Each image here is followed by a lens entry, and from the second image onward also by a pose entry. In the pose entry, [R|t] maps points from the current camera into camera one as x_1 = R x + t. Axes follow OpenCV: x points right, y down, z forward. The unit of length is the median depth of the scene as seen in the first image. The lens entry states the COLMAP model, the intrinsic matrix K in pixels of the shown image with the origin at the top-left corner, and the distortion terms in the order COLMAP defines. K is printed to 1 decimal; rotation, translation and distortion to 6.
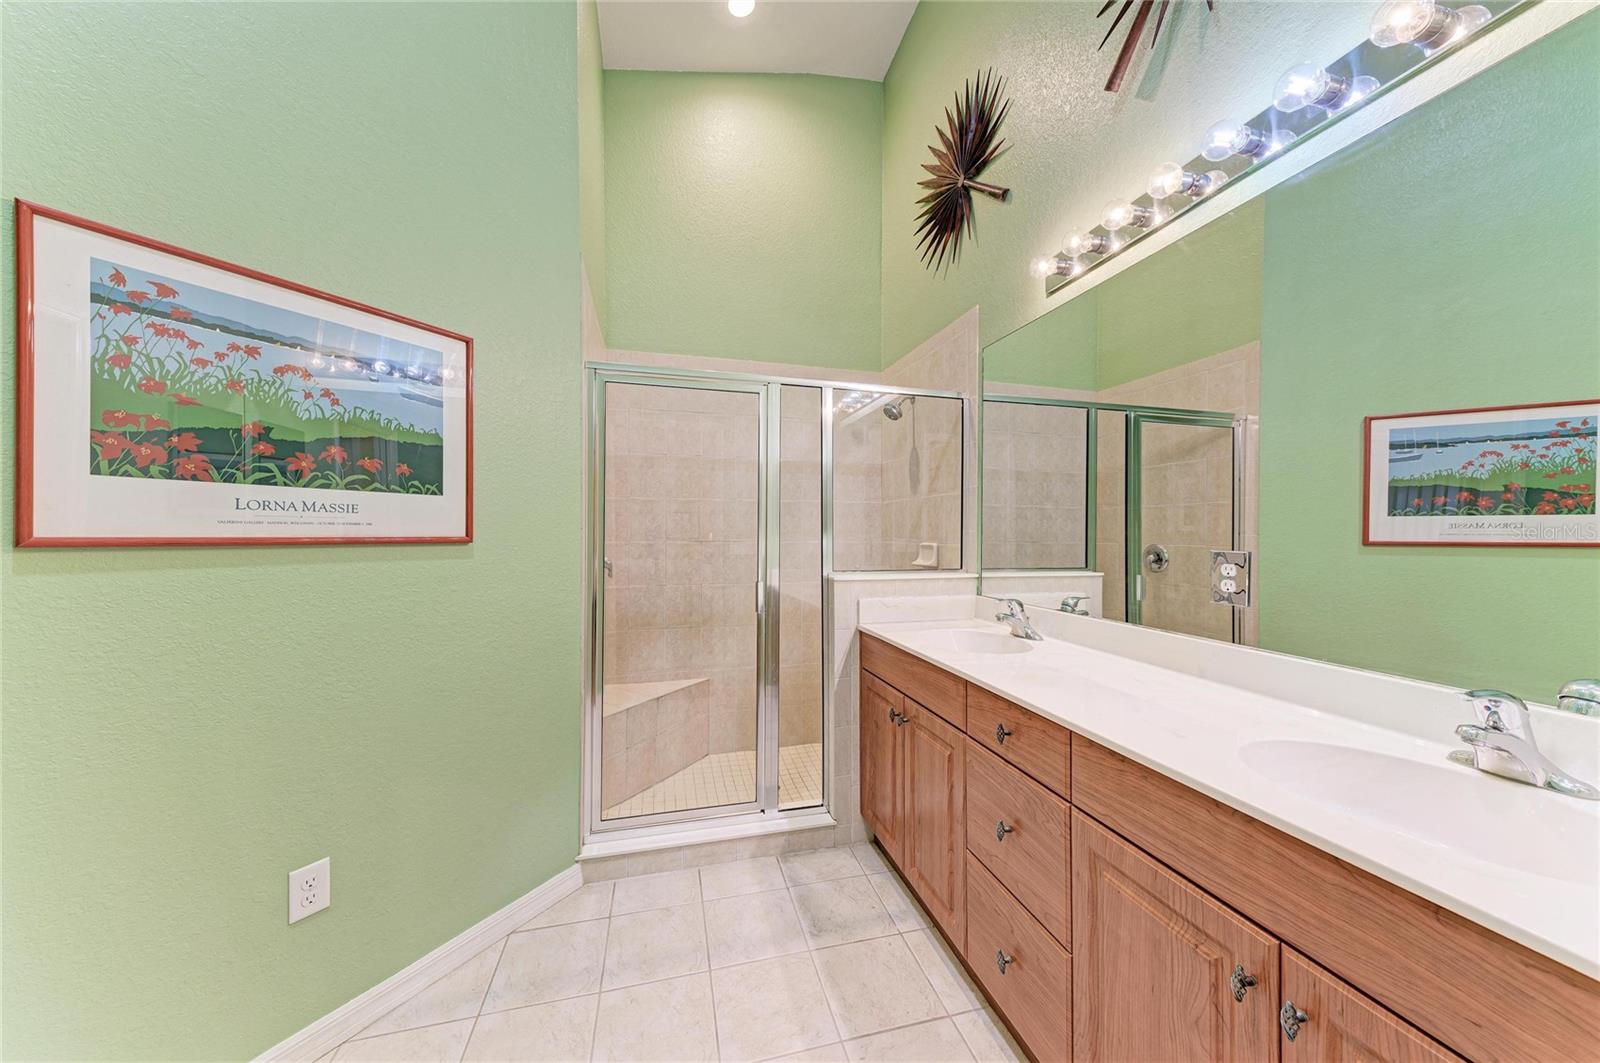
lens RADIAL K [[541.5, 0, 792.2], [0, 541.5, 536.2], [0, 0, 1]] dist [0.018270, -0.004352]
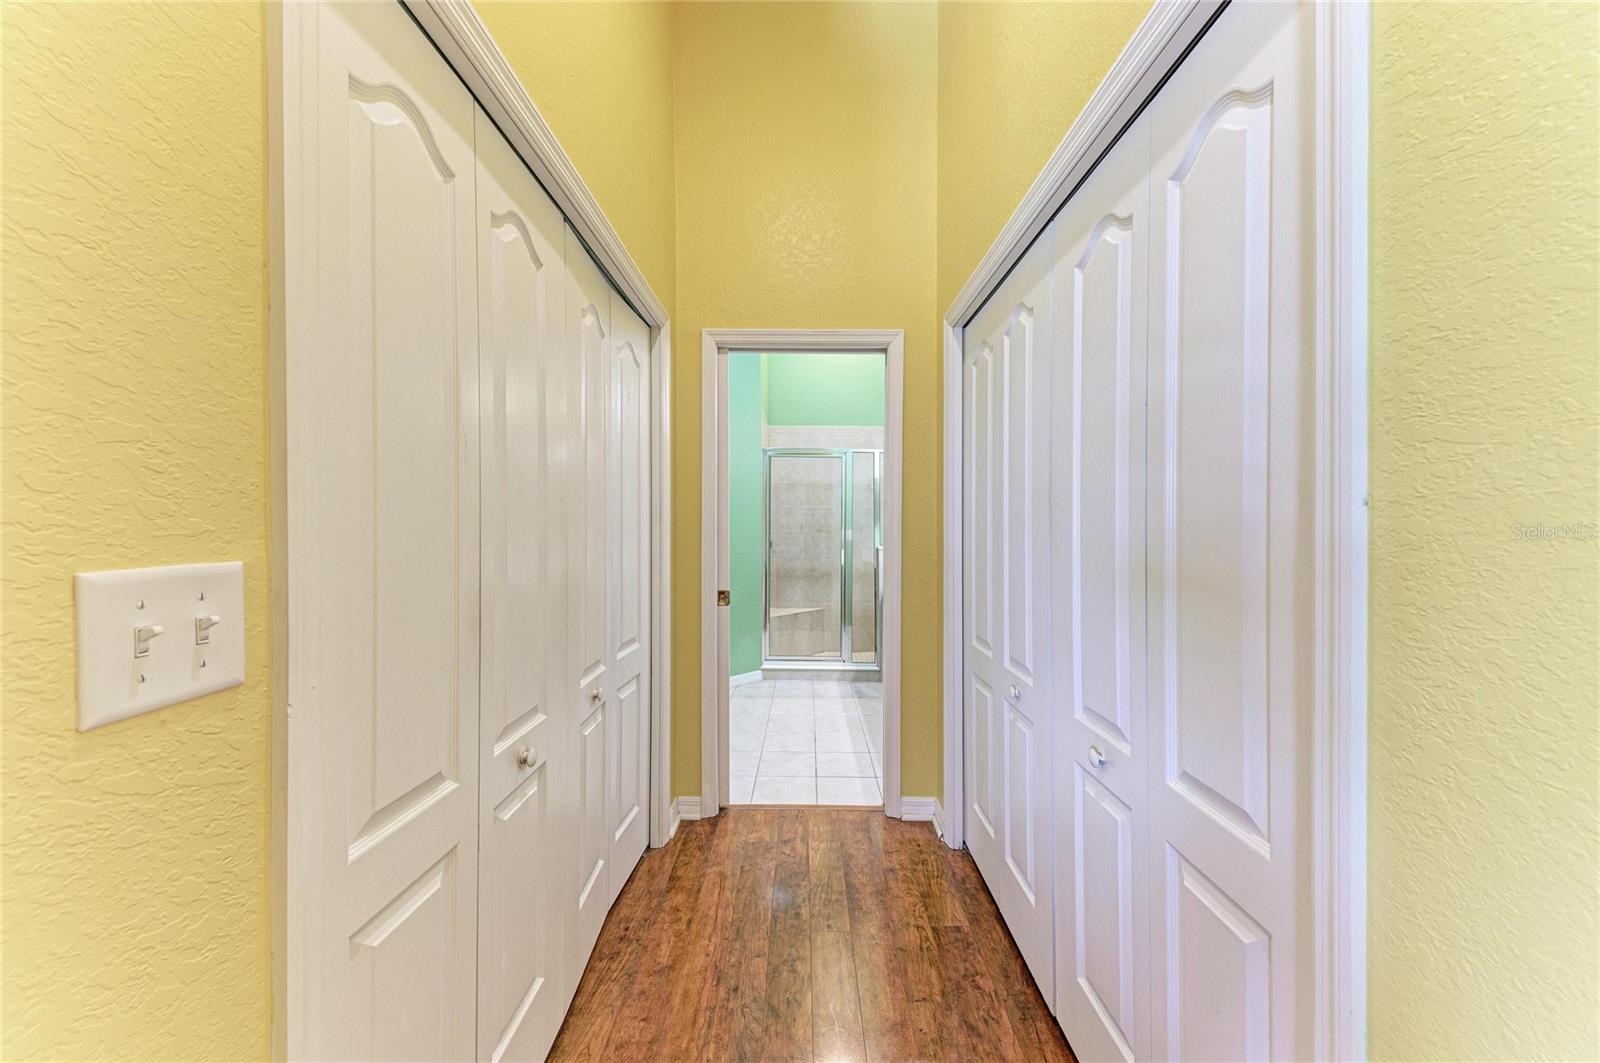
lens RADIAL K [[541.5, 0, 798.7], [0, 541.5, 529.4], [0, 0, 1]] dist [0.018270, -0.004352]
pose [[0.968755, -0.001346, -0.248018, 0.316950], [0.001973, 0.999995, 0.002276, 0.005085], [0.248013, -0.002694, 0.968753, -1.125001]]
